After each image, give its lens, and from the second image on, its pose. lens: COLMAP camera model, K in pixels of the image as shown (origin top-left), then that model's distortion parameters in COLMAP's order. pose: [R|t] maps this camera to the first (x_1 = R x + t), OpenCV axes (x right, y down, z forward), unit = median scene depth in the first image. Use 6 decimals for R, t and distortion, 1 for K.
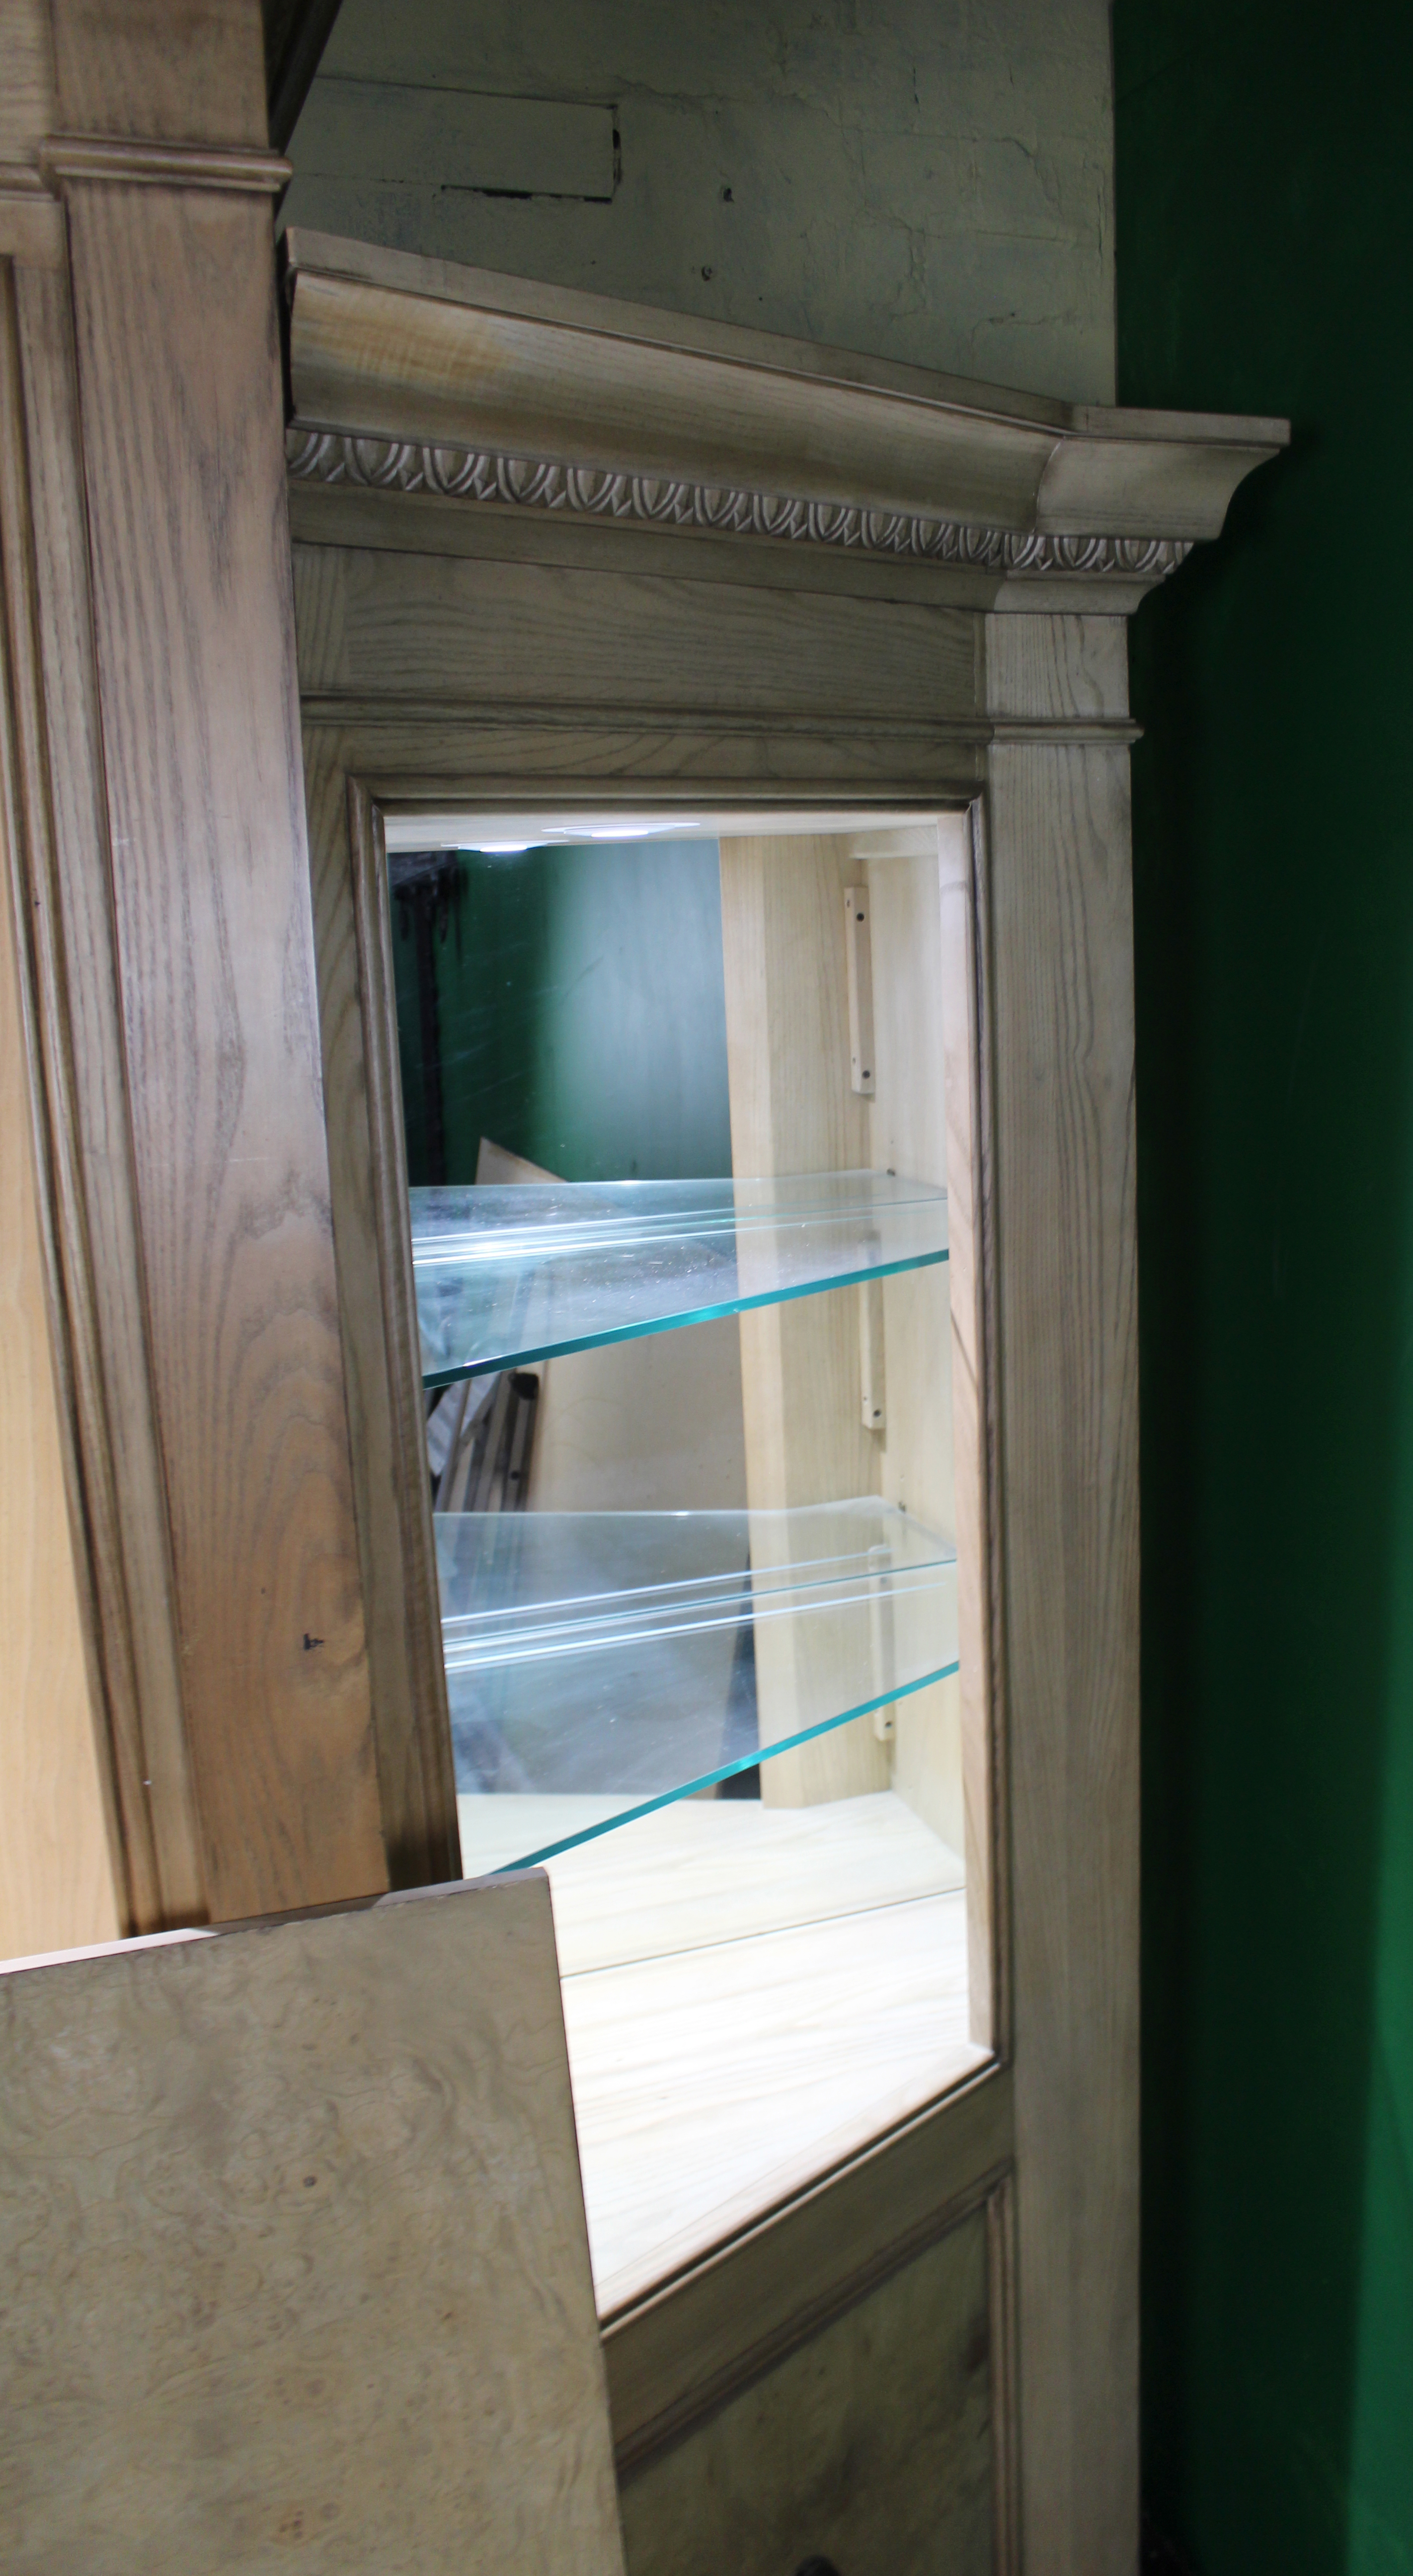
lens RADIAL K [[2082.7, 0, 859.2], [0, 2082.7, 1296.0], [0, 0, 1]] dist [-0.137841, 0.082524]
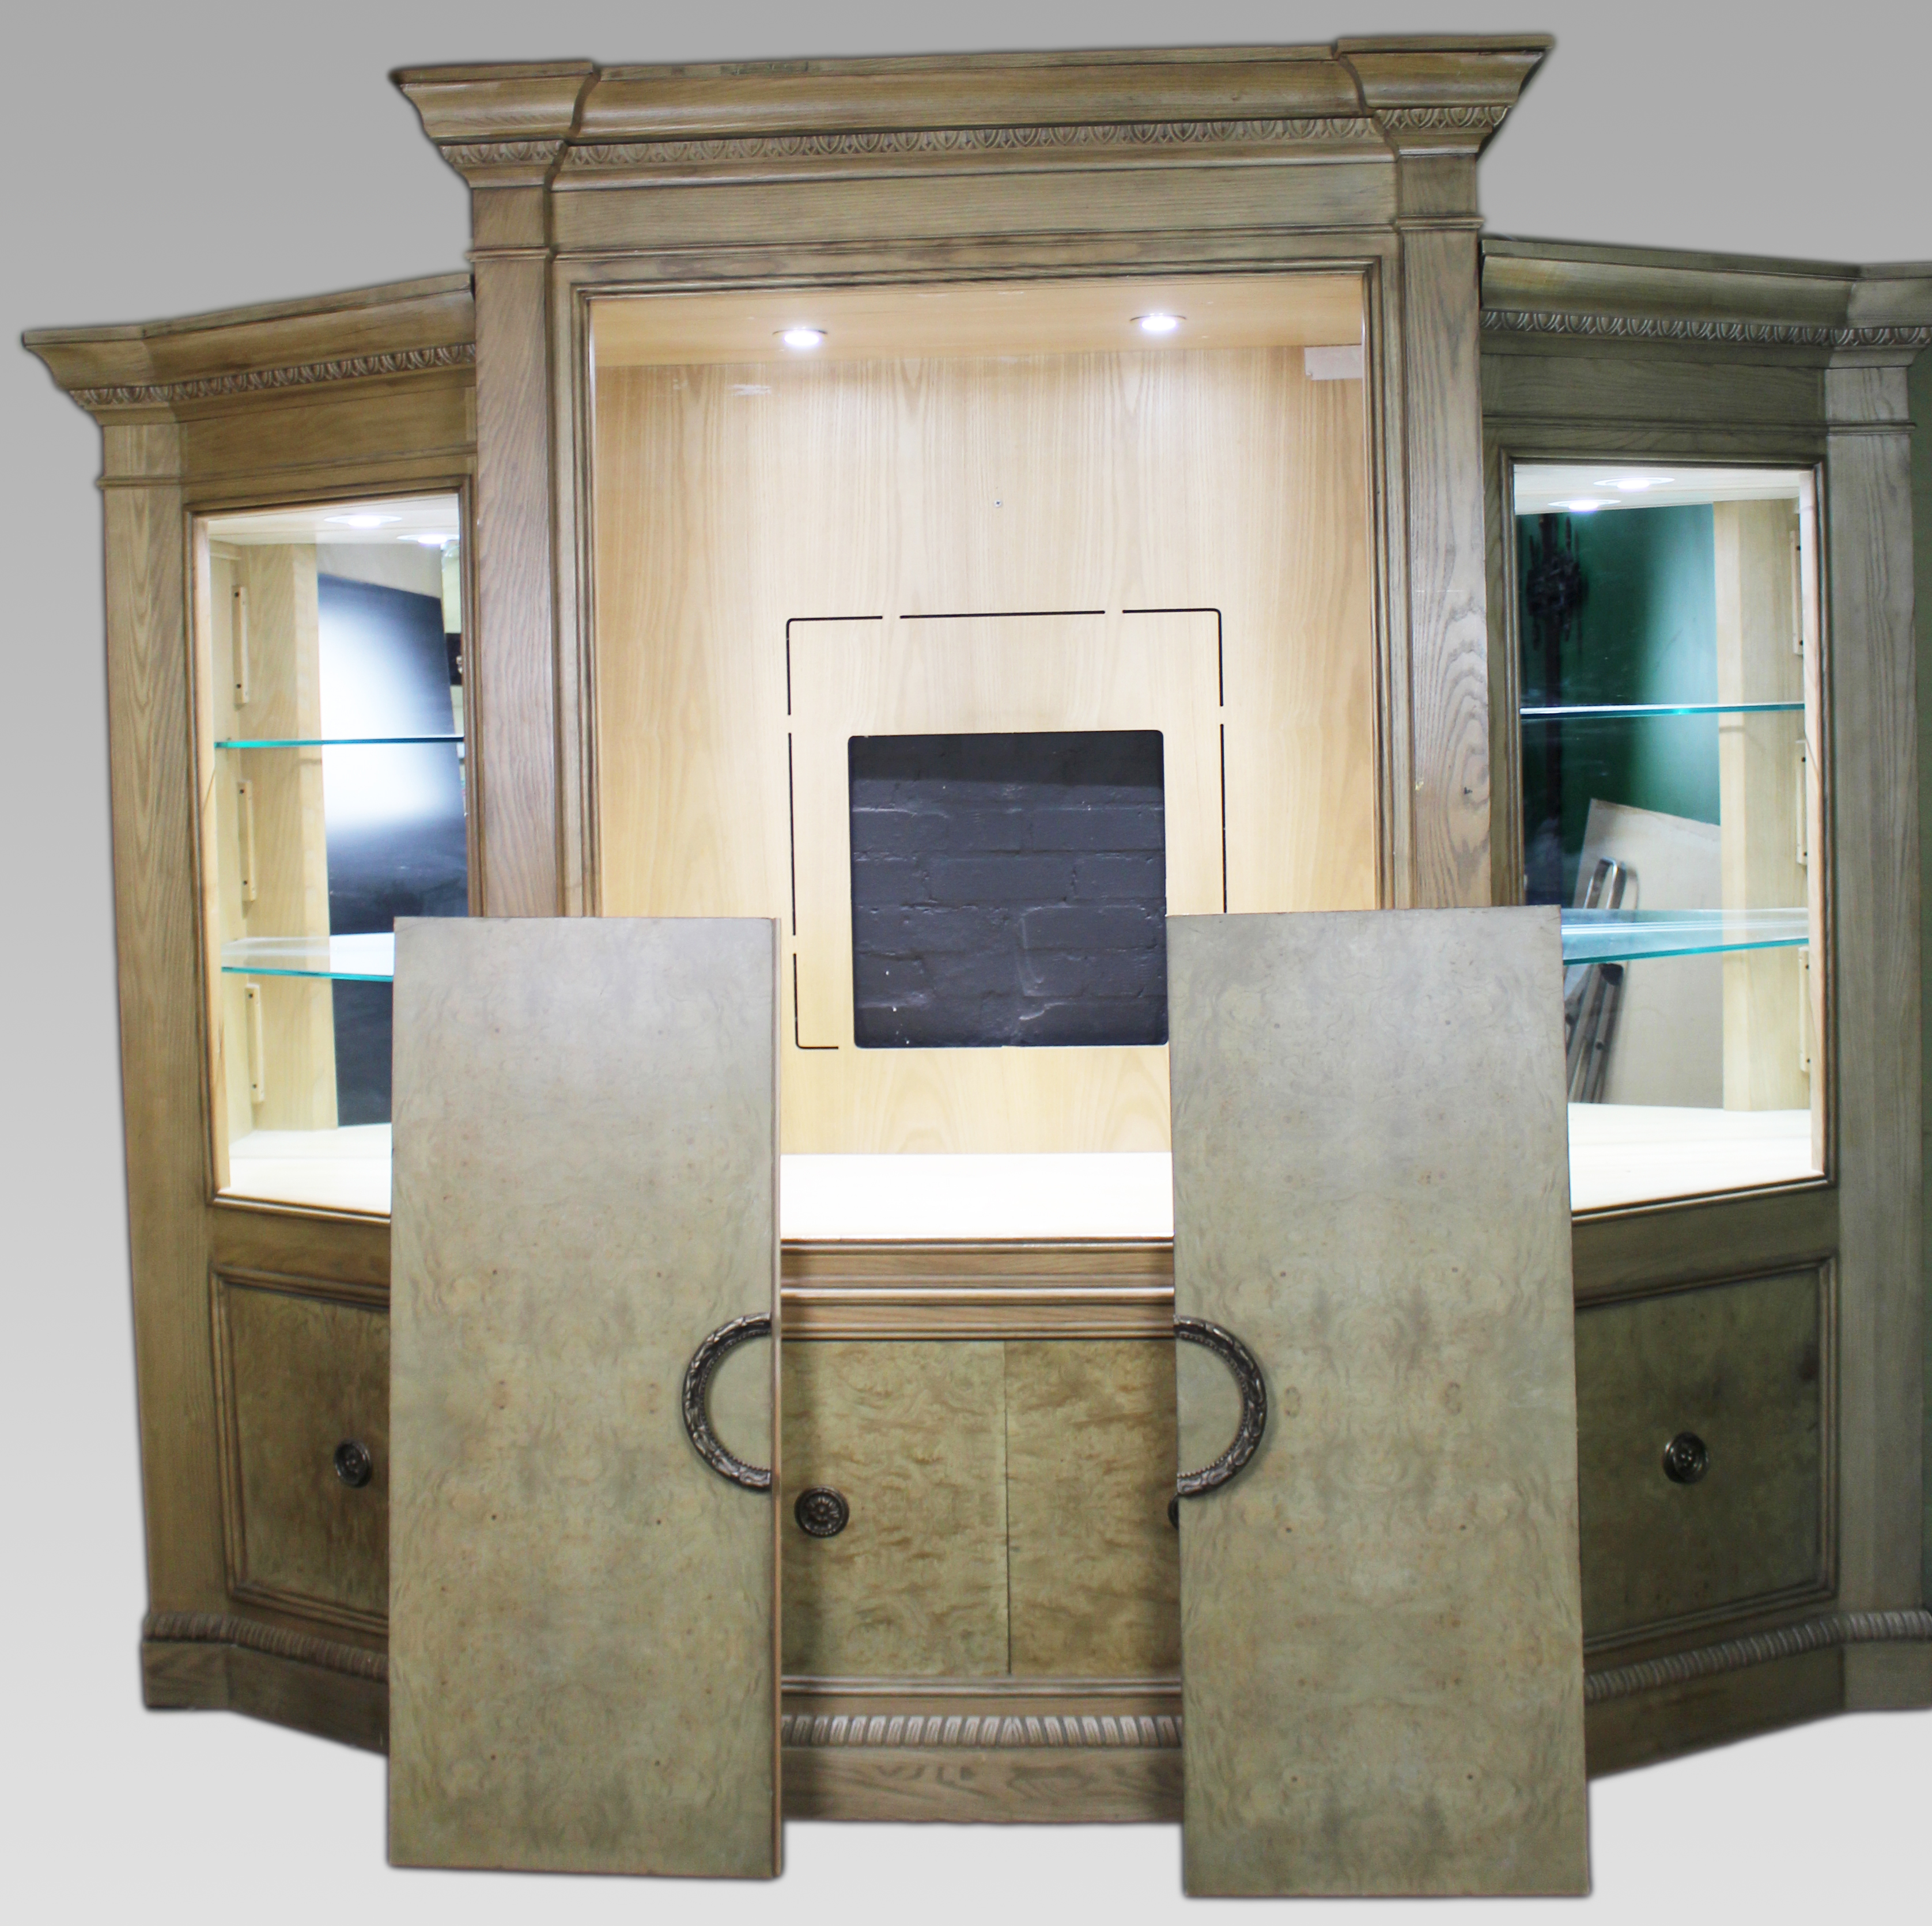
lens RADIAL K [[2490.8, 0, 927.1], [0, 2490.8, 782.0], [0, 0, 1]] dist [-0.126431, 0.000000]
pose [[0.895729, 0.018191, -0.444227, 0.400082], [-0.087814, 0.986718, -0.136659, 0.531253], [0.435841, 0.161418, 0.885430, -1.620205]]
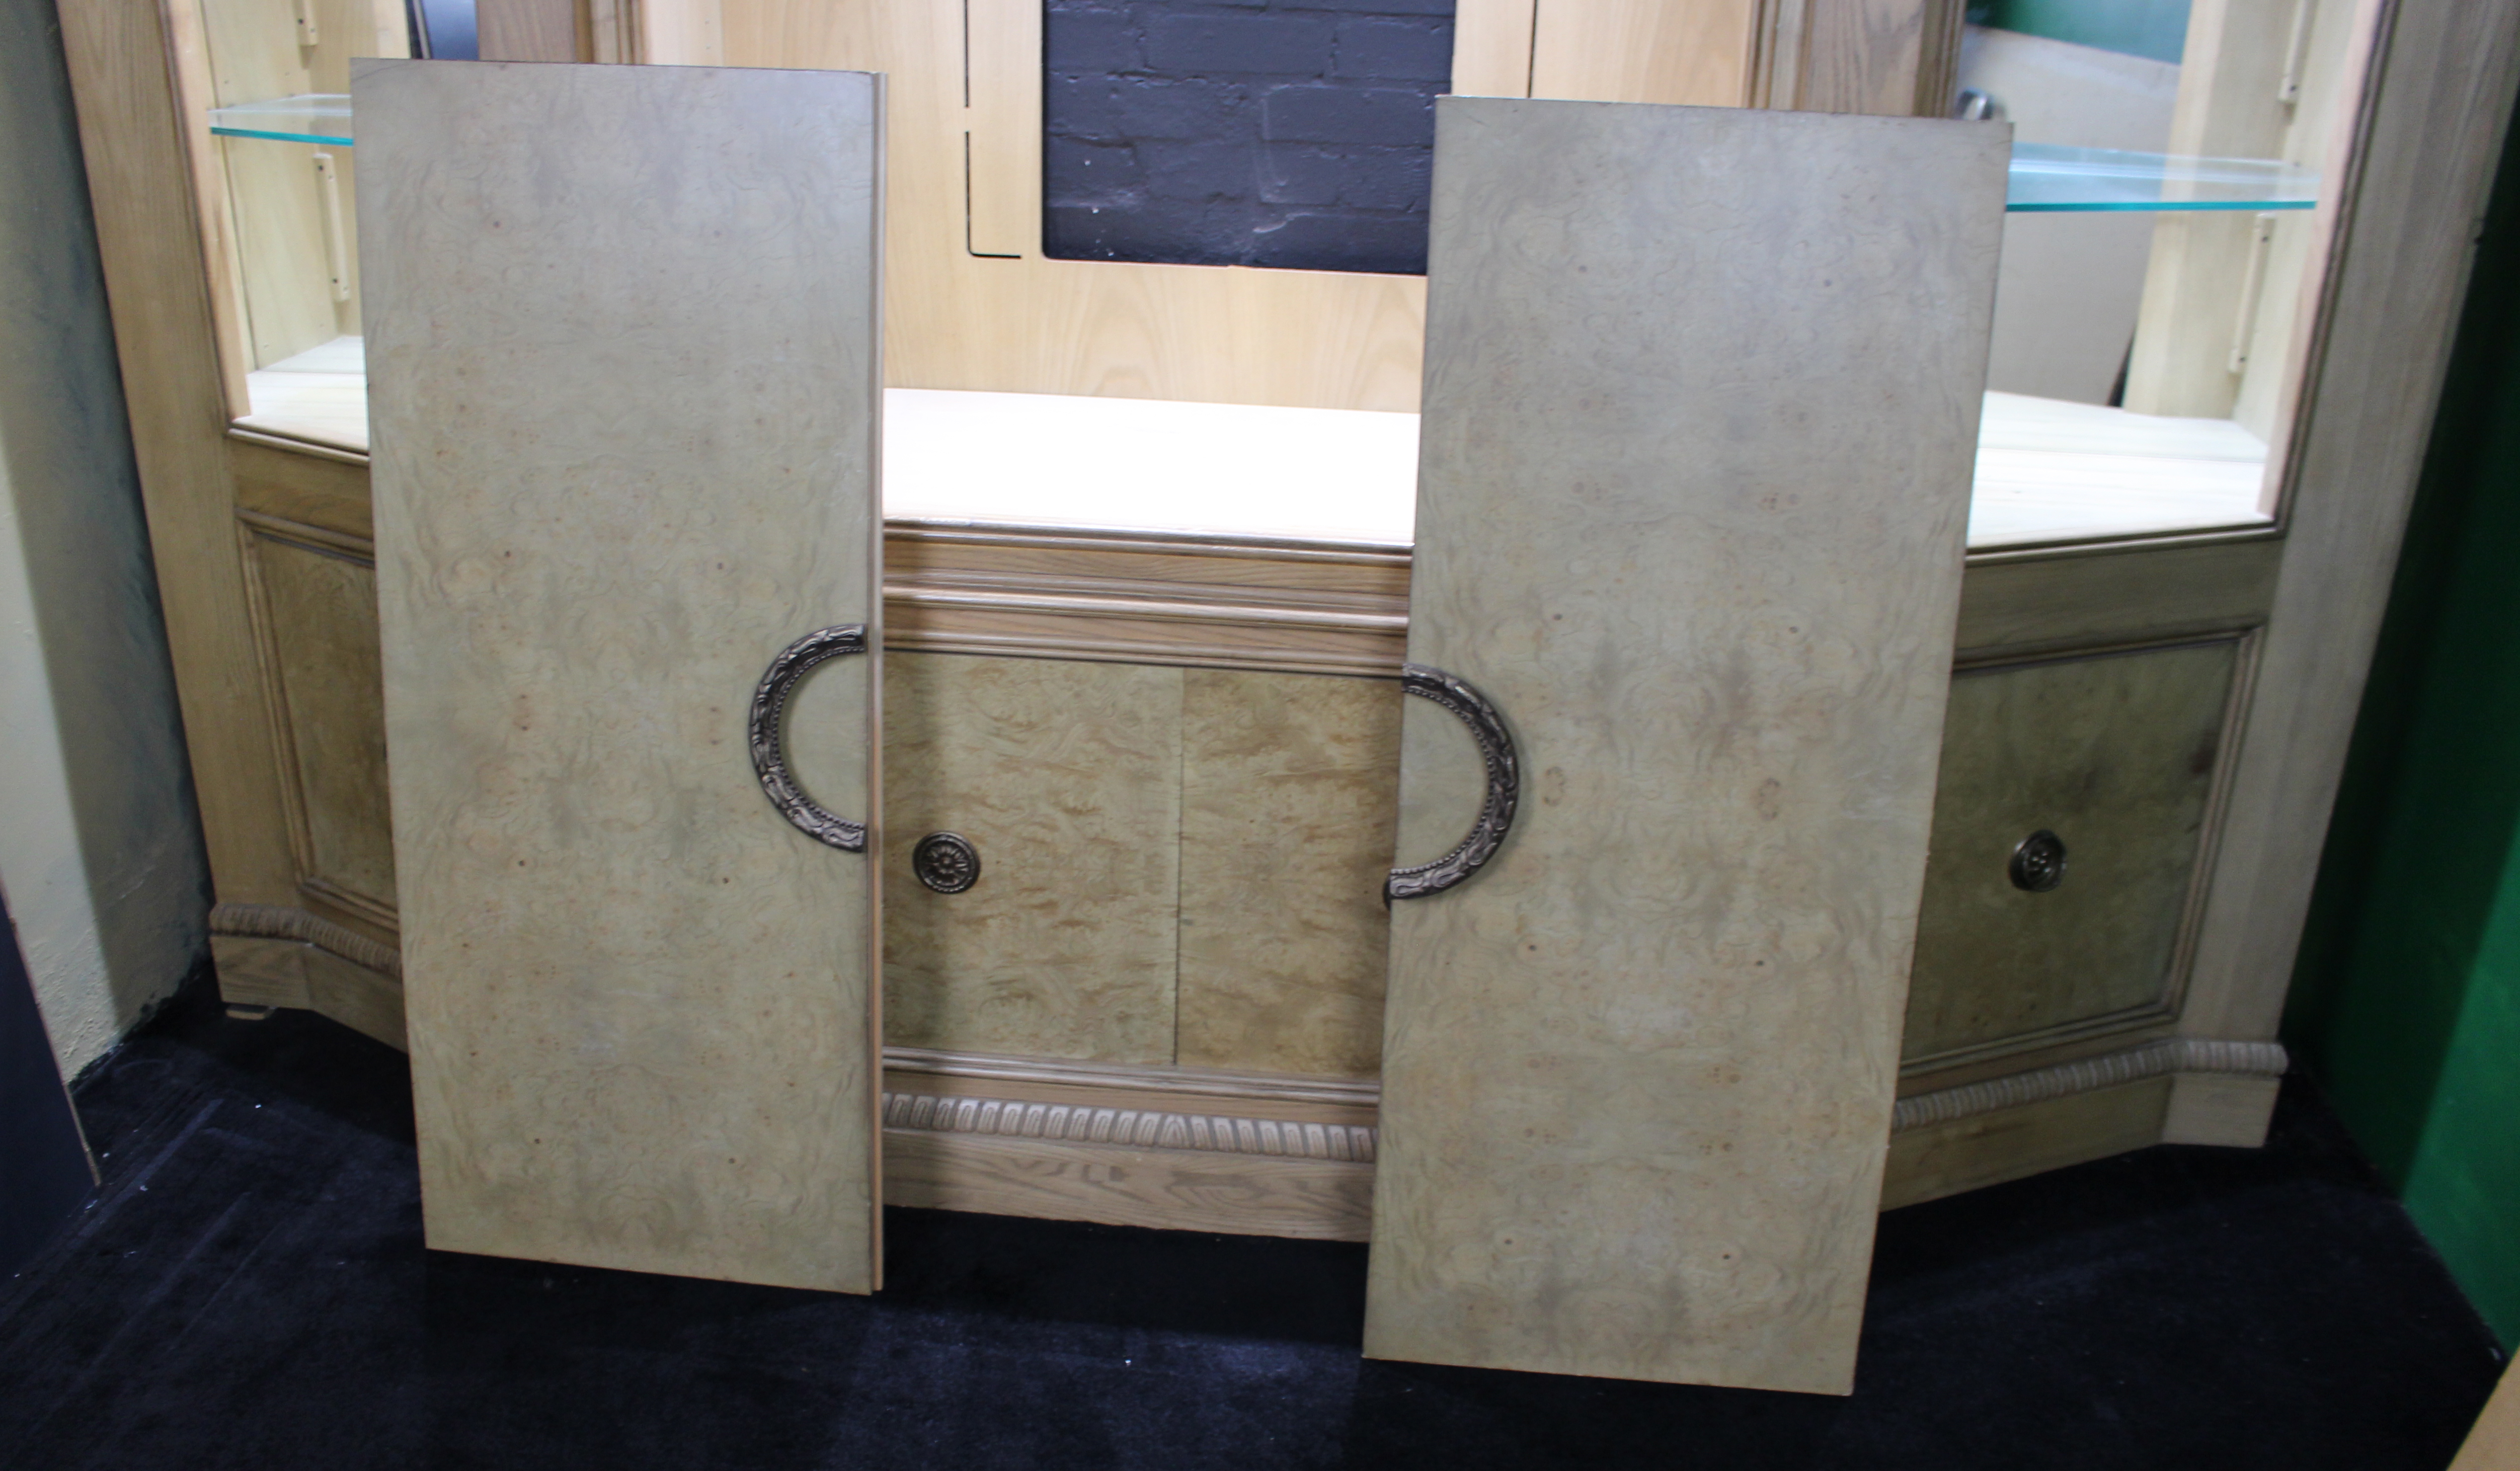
lens RADIAL K [[2112.2, 0, 1227.2], [0, 2112.2, 857.3], [0, 0, 1]] dist [-0.159704, 0.124919]
pose [[0.881251, 0.237556, -0.408612, 0.081147], [-0.139763, 0.956828, 0.254847, 0.458468], [0.451512, -0.167475, 0.876407, -0.667236]]
